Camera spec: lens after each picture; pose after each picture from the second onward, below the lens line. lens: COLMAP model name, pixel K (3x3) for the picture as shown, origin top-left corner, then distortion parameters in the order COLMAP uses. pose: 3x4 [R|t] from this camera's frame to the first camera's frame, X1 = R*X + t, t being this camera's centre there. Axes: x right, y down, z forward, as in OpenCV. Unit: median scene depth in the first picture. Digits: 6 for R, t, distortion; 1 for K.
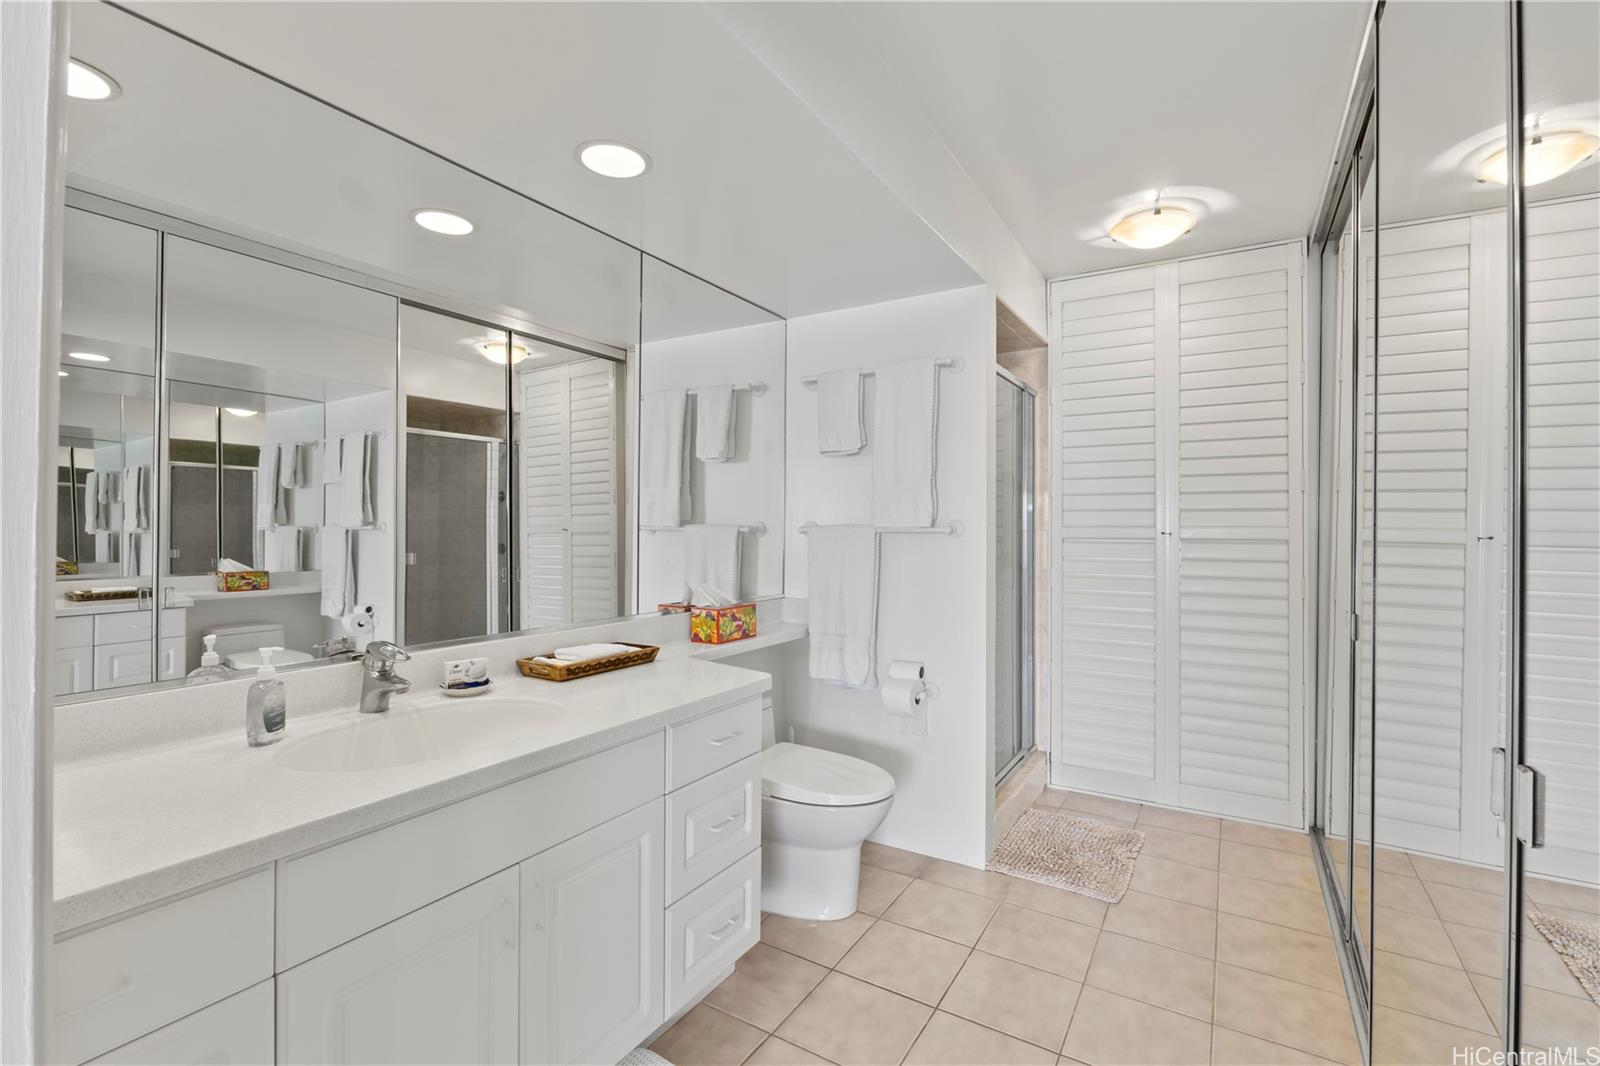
lens RADIAL K [[713.3, 0, 800.0], [0, 713.3, 533.0], [0, 0, 1]] dist [-0.000624, -0.000092]
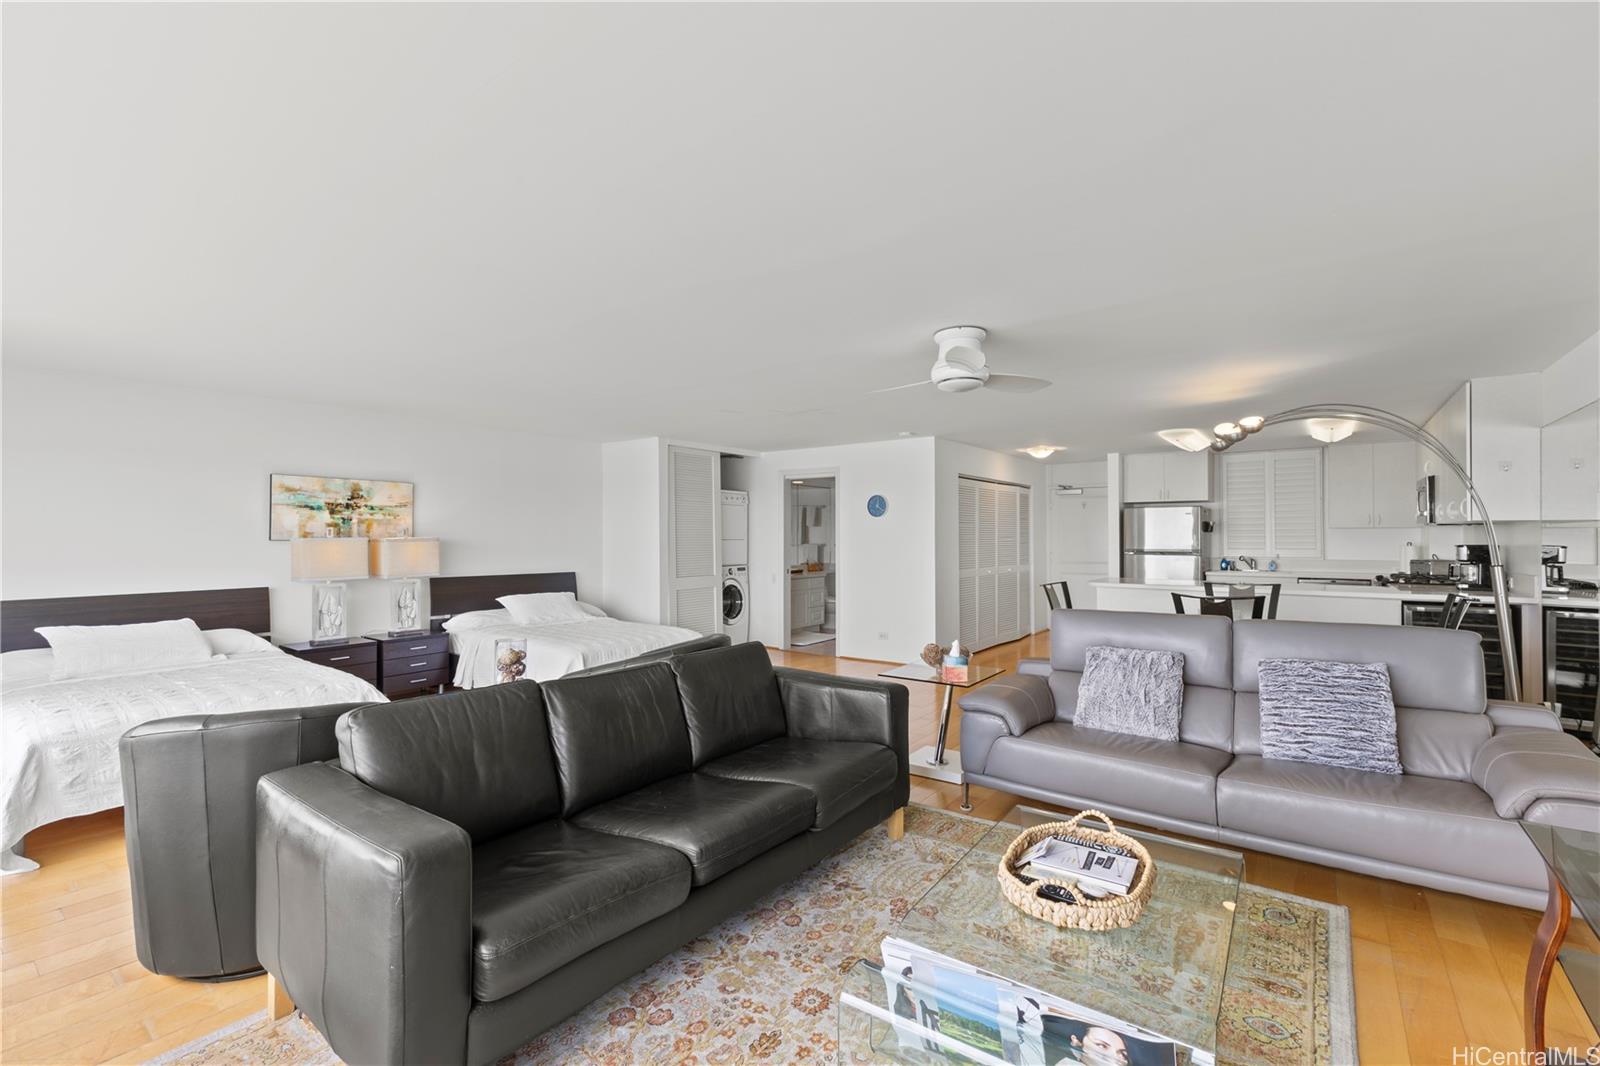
lens RADIAL K [[694.9, 0, 827.8], [0, 694.9, 530.6], [0, 0, 1]] dist [0.002188, -0.000671]
pose [[0.997201, -0.016710, -0.072883, 0.224516], [0.015161, 0.999648, -0.021764, -0.001207], [0.073221, 0.020598, 0.997103, -2.578484]]
